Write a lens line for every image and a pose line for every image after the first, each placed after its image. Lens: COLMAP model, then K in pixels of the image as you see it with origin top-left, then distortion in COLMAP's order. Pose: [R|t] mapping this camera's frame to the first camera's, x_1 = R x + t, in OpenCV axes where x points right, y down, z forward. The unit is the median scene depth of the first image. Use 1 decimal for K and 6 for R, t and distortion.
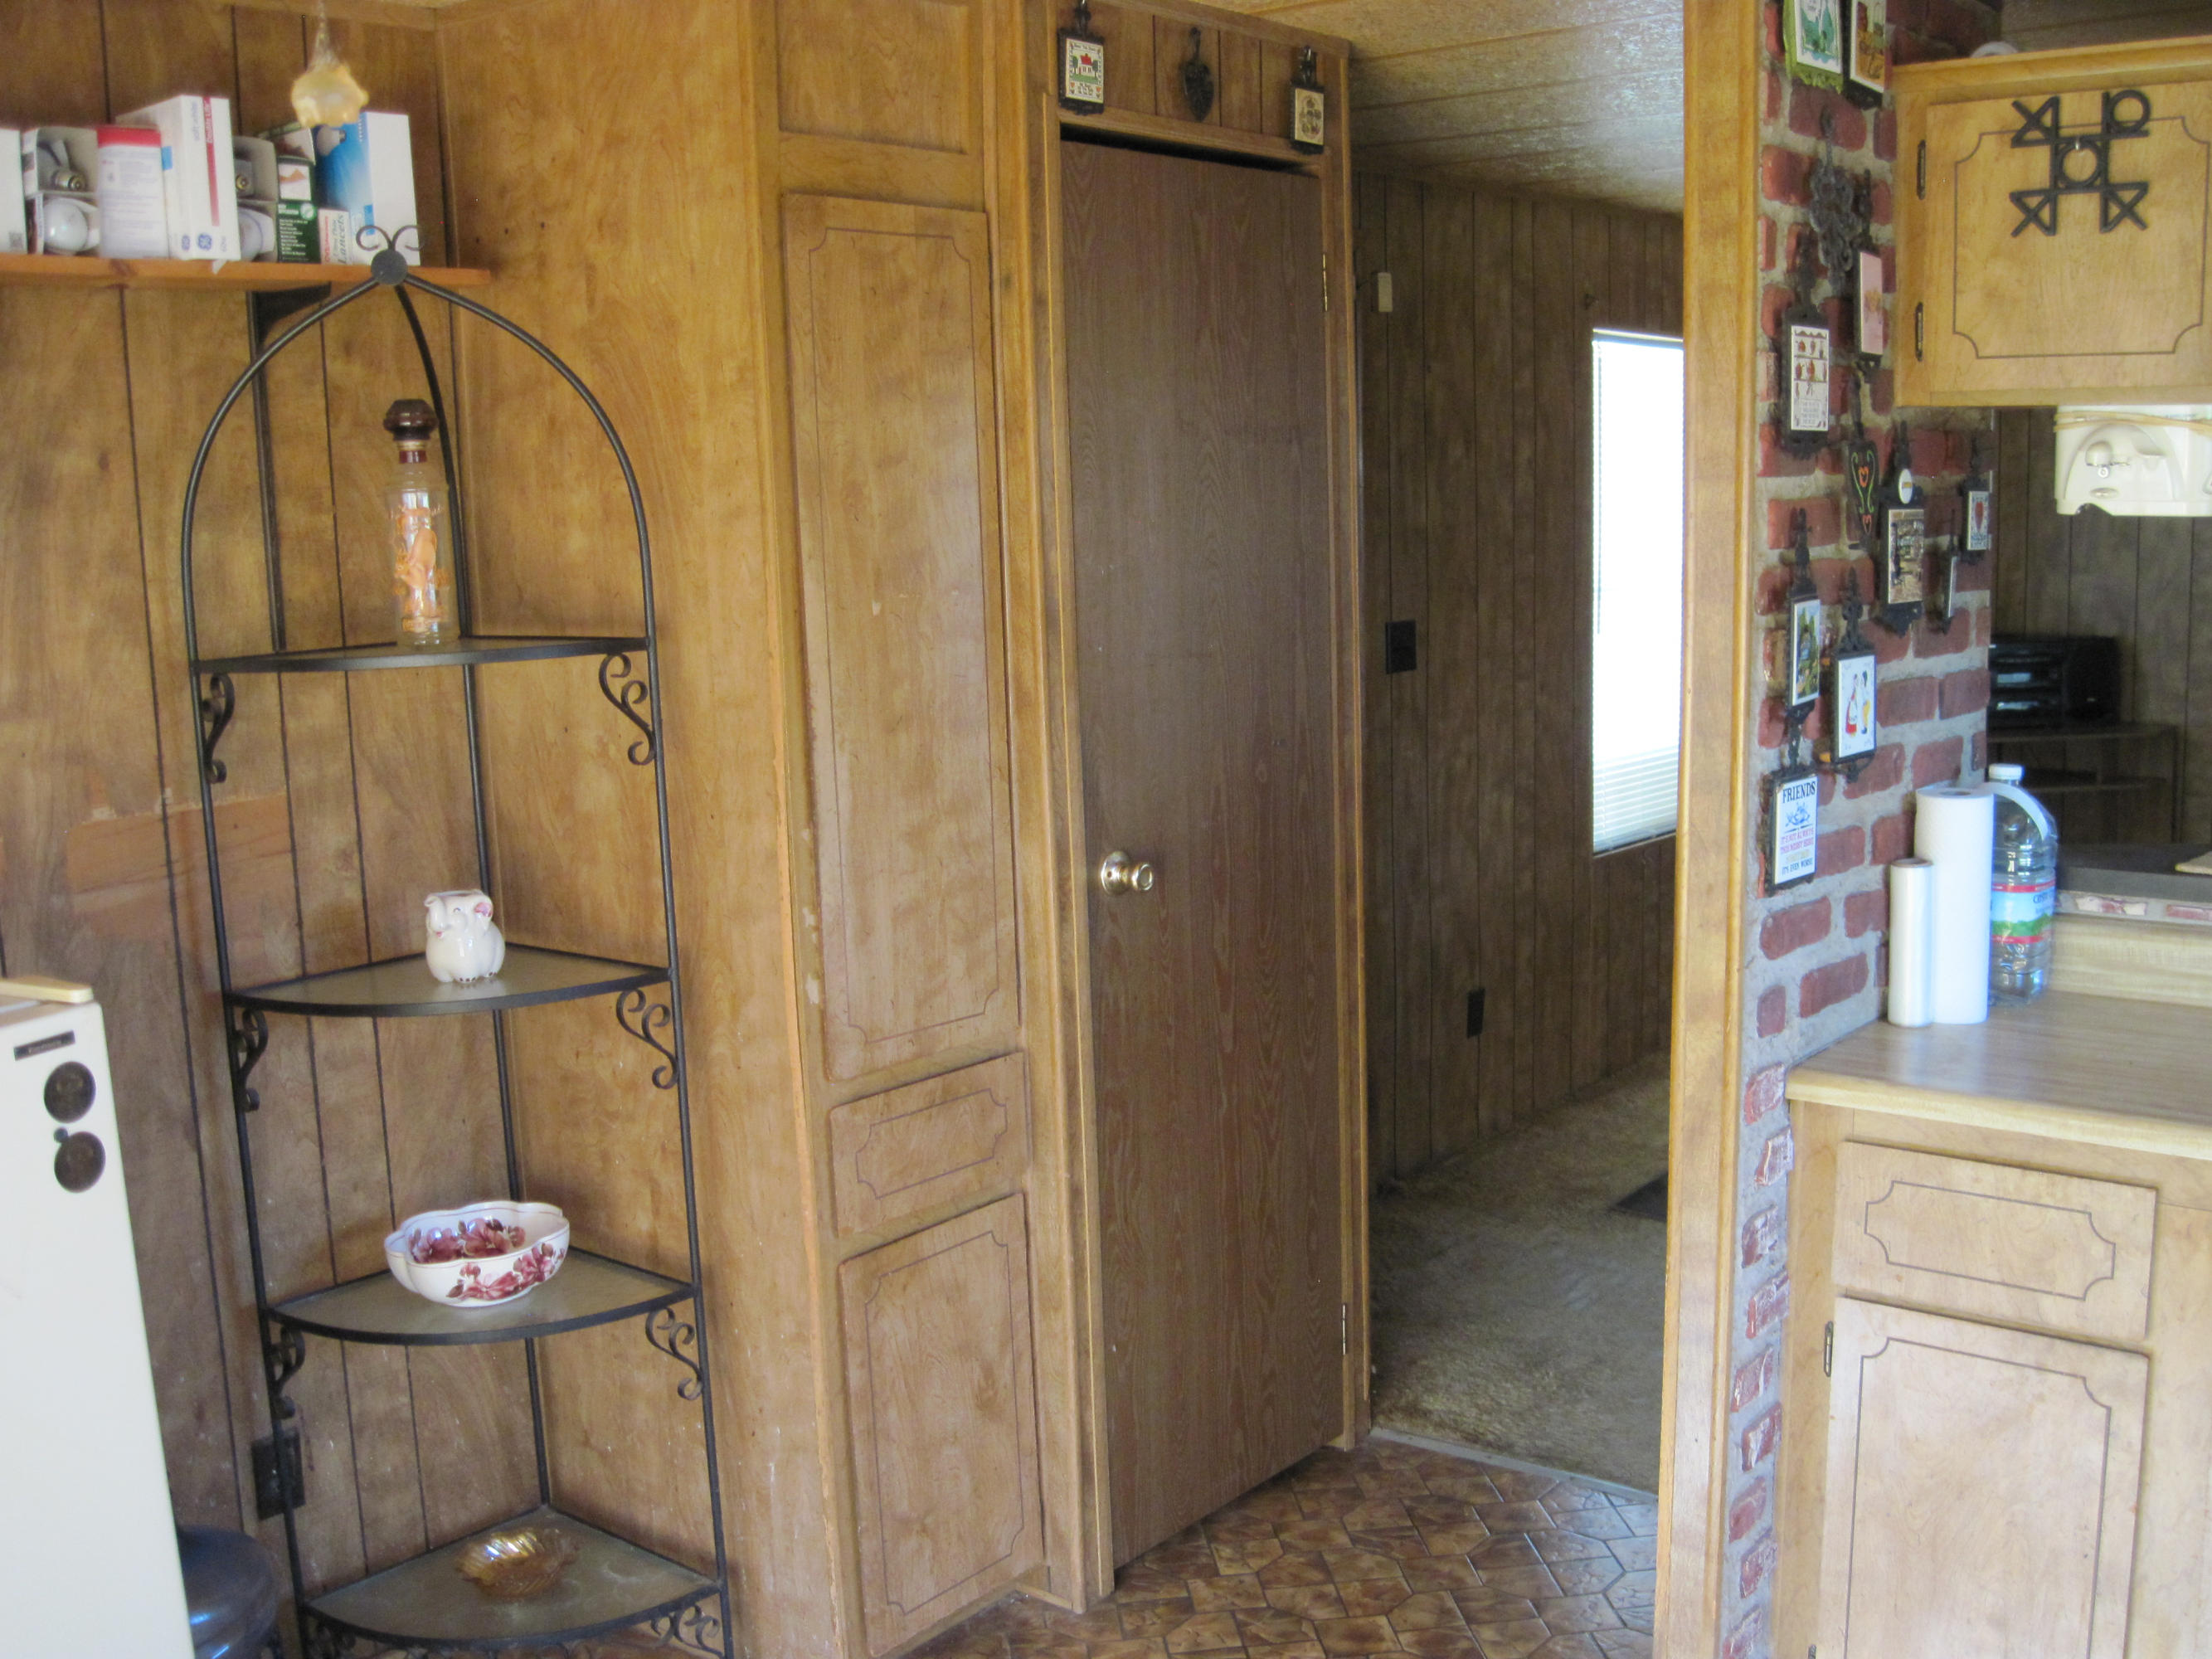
lens RADIAL K [[2272.3, 0, 1145.2], [0, 2272.3, 872.3], [0, 0, 1]] dist [-0.123518, 0.050460]
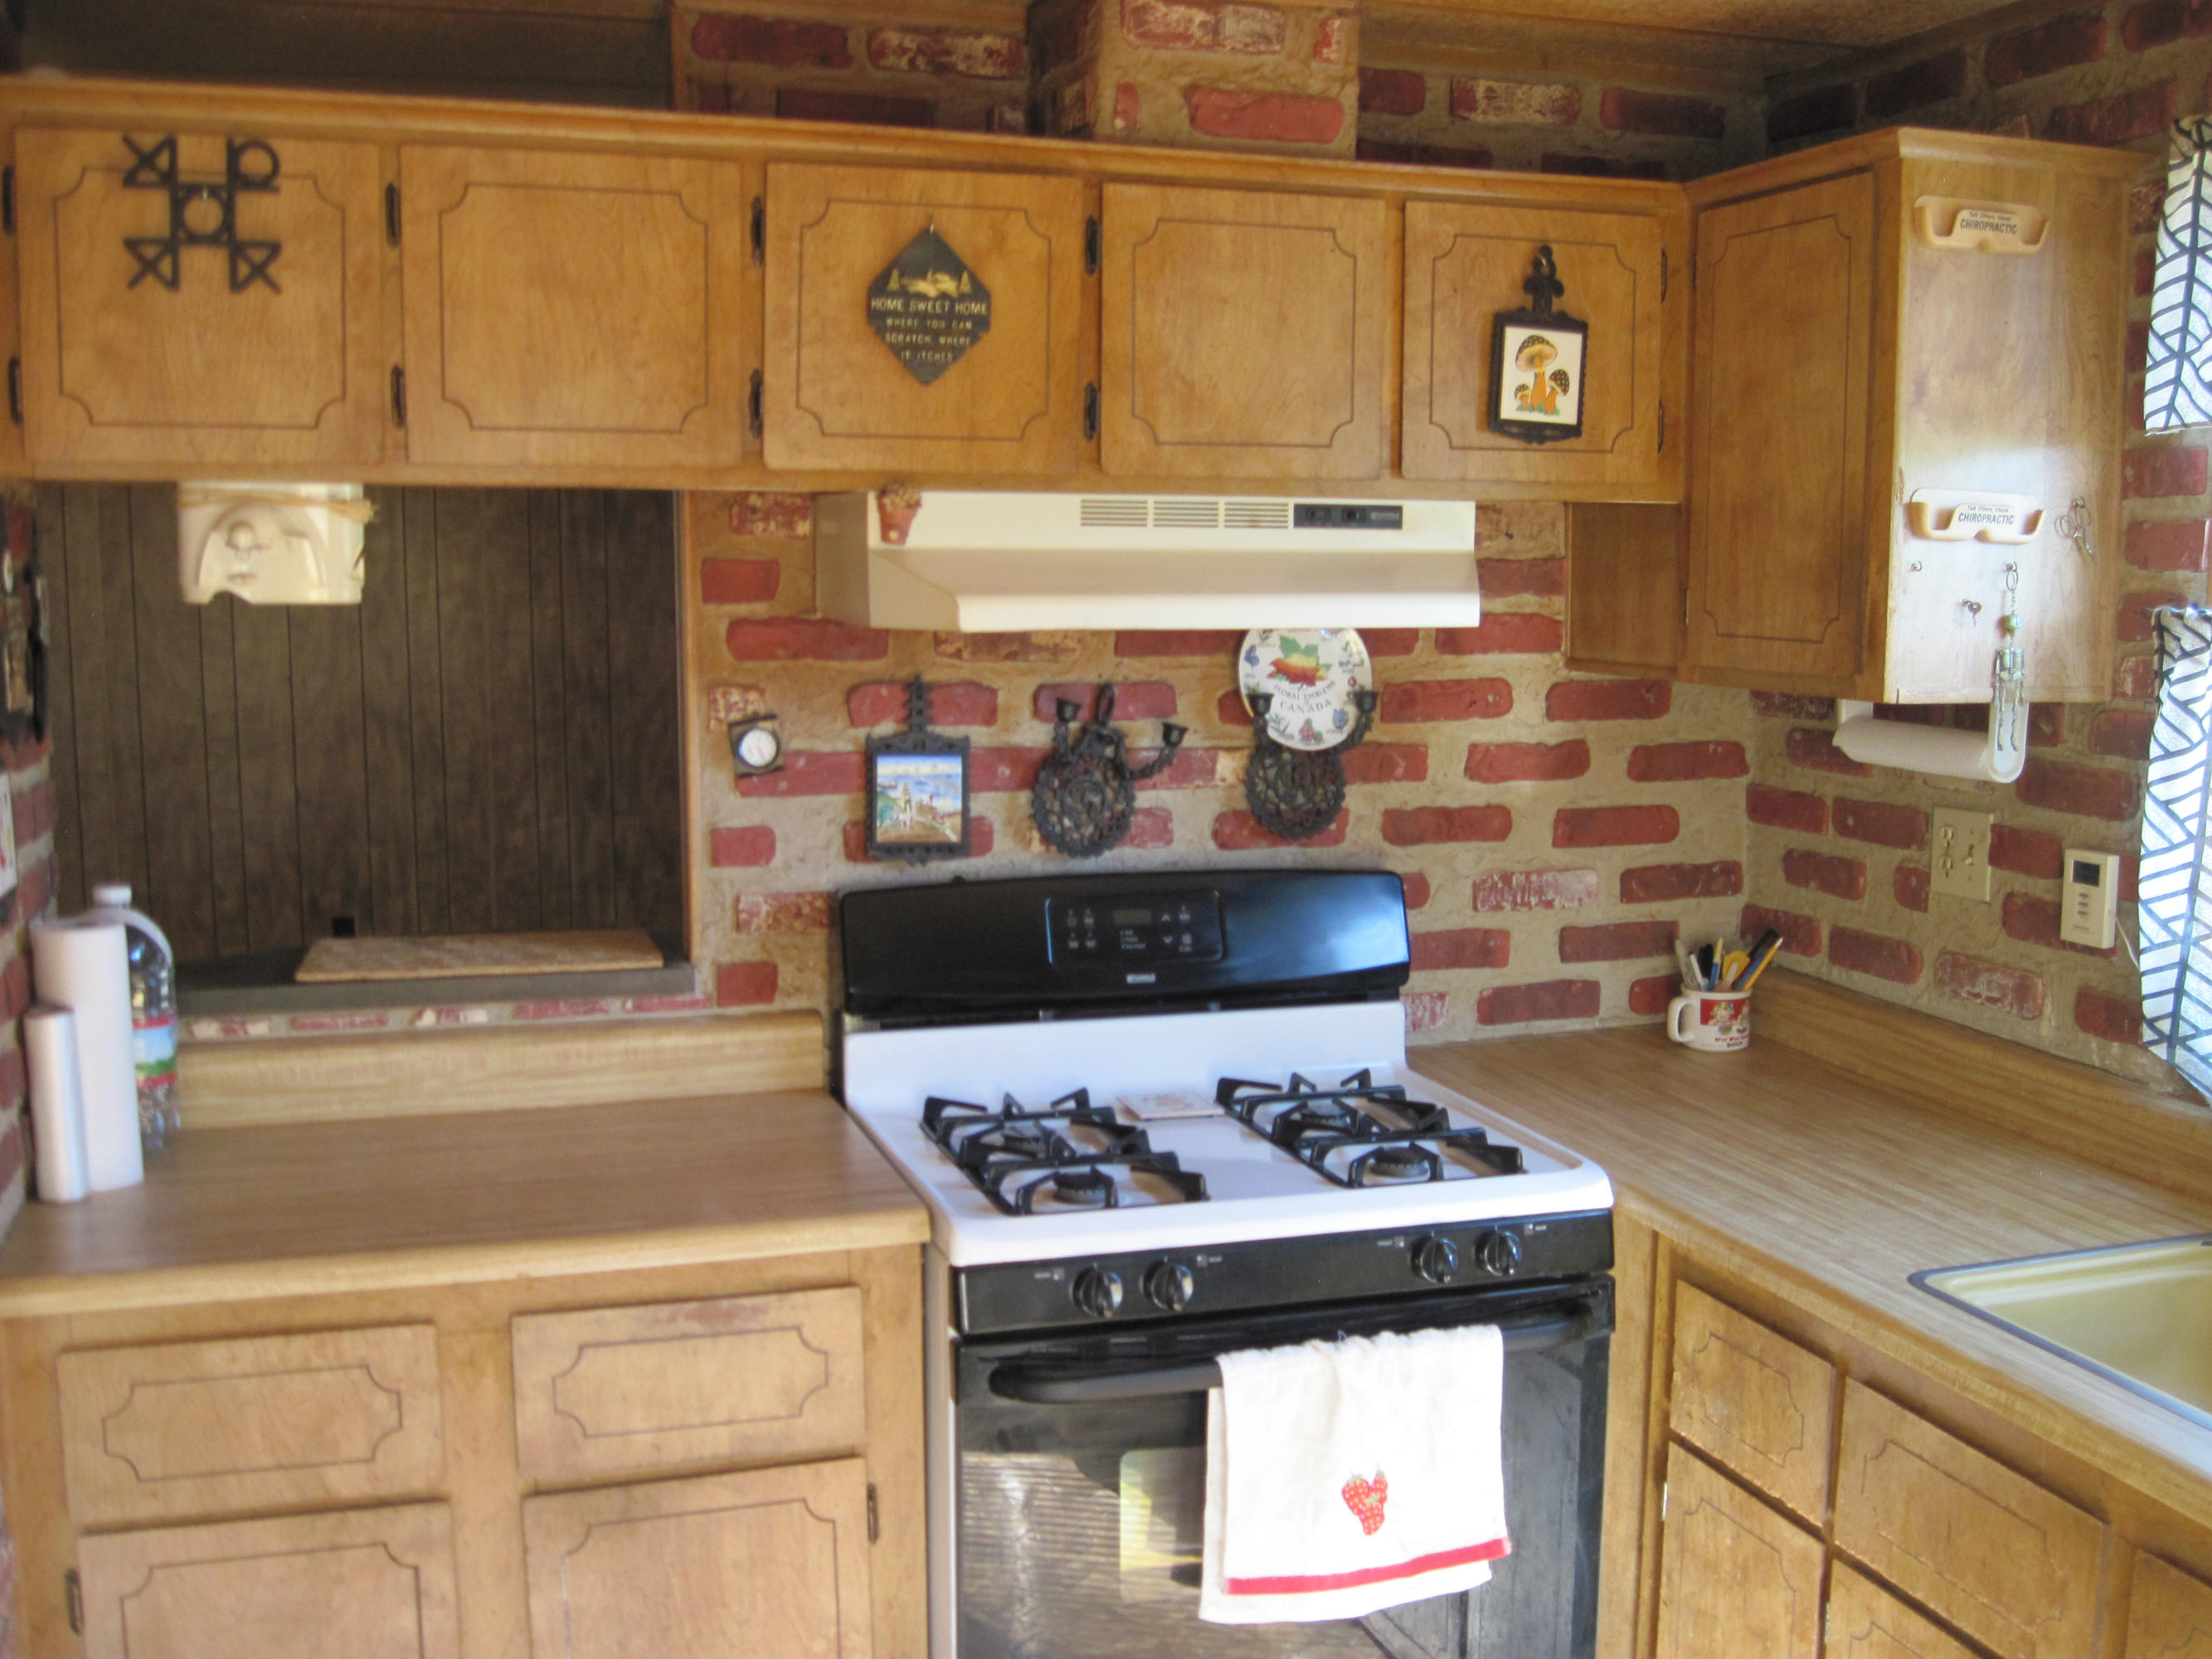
lens RADIAL K [[2272.3, 0, 1145.2], [0, 2272.3, 872.3], [0, 0, 1]] dist [-0.123518, 0.050460]
pose [[0.552347, -0.085164, 0.829253, -0.132443], [0.119427, 0.992590, 0.022391, -0.028148], [-0.825015, 0.086668, 0.558425, 0.198460]]
